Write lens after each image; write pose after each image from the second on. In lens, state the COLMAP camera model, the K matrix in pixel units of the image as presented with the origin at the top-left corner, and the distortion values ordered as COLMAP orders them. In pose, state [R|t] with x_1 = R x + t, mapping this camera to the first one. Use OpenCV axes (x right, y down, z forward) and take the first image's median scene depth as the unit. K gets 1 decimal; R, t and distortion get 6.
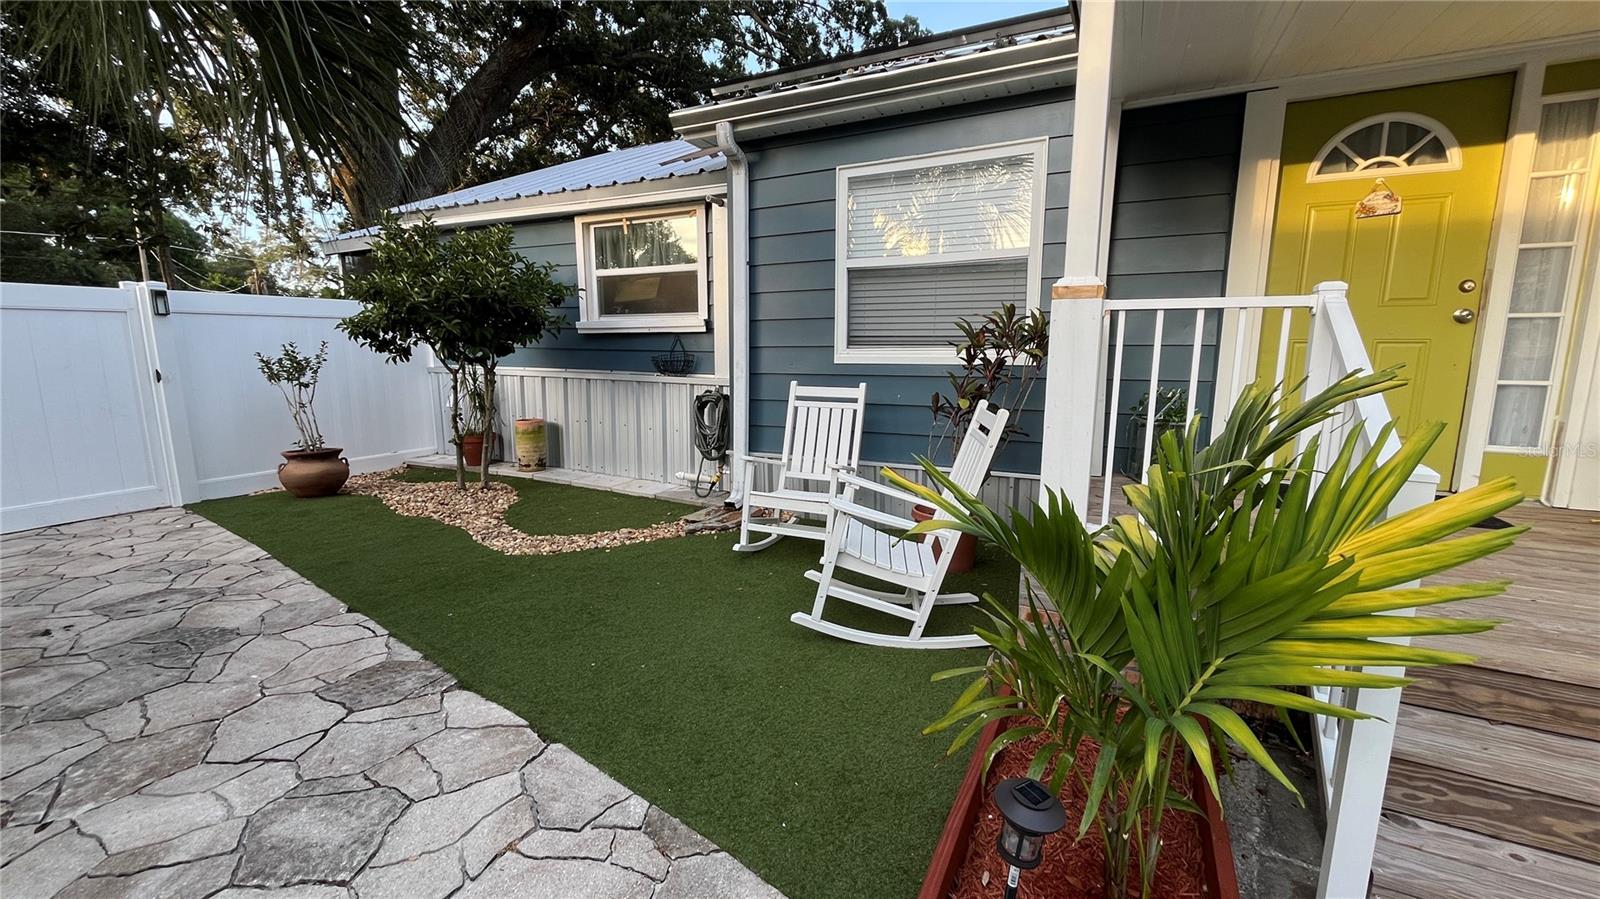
lens RADIAL K [[645.9, 0, 798.2], [0, 645.9, 445.6], [0, 0, 1]] dist [-0.001743, -0.000068]
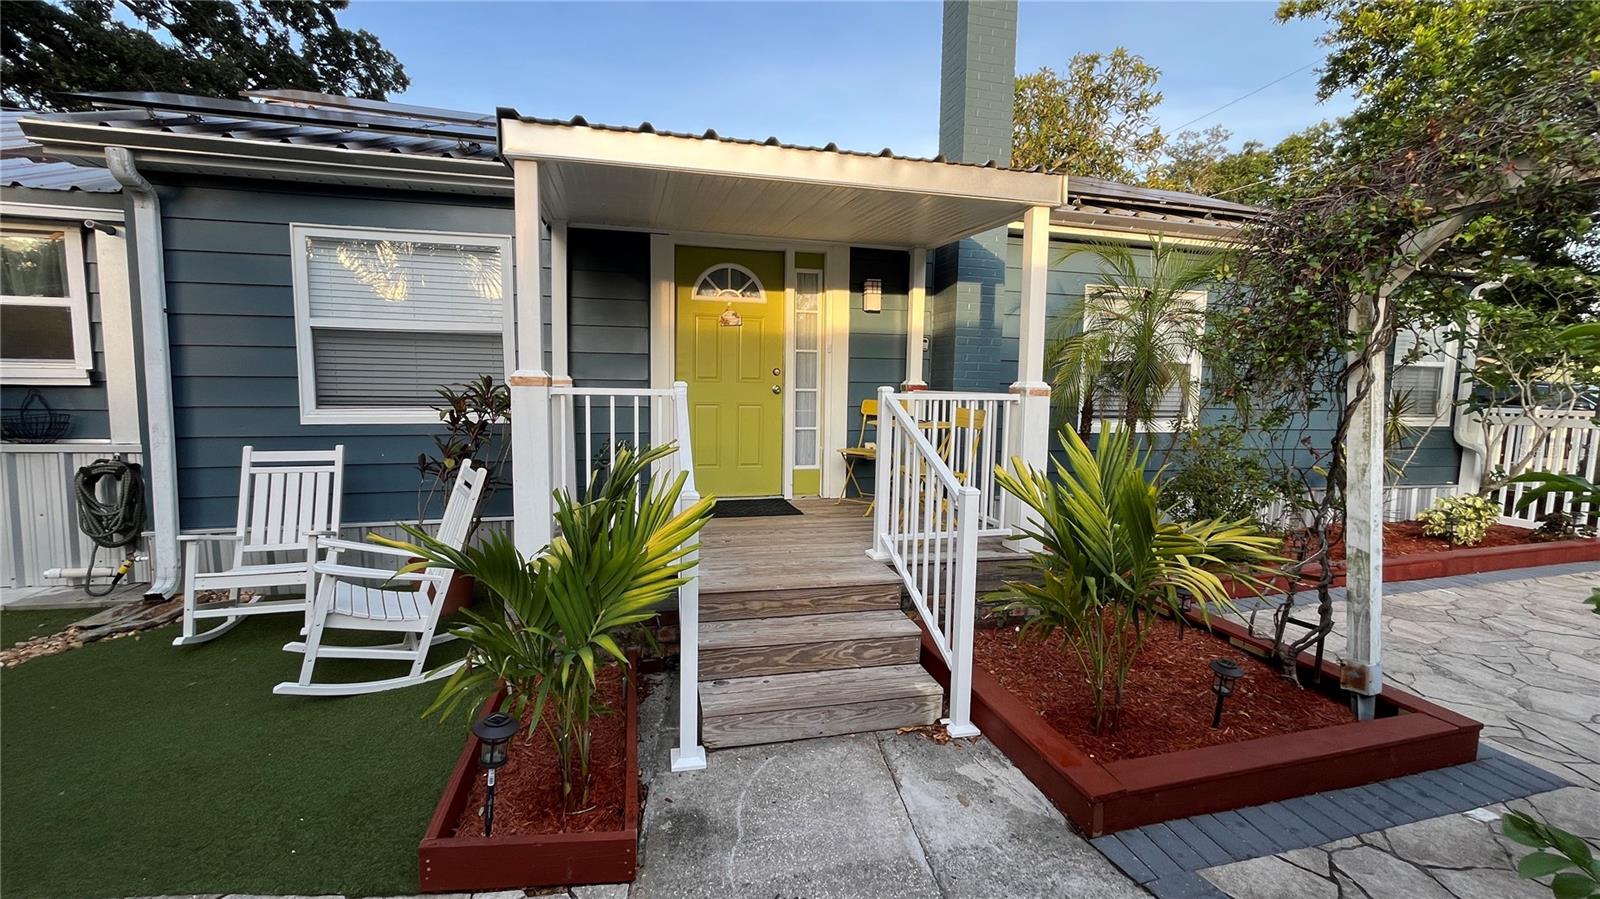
lens RADIAL K [[645.9, 0, 798.2], [0, 645.9, 445.6], [0, 0, 1]] dist [-0.001743, -0.000068]
pose [[0.747180, -0.052042, 0.662581, -0.030968], [0.089662, 0.995709, -0.022904, -0.010347], [-0.658545, 0.076522, 0.748640, -0.212252]]
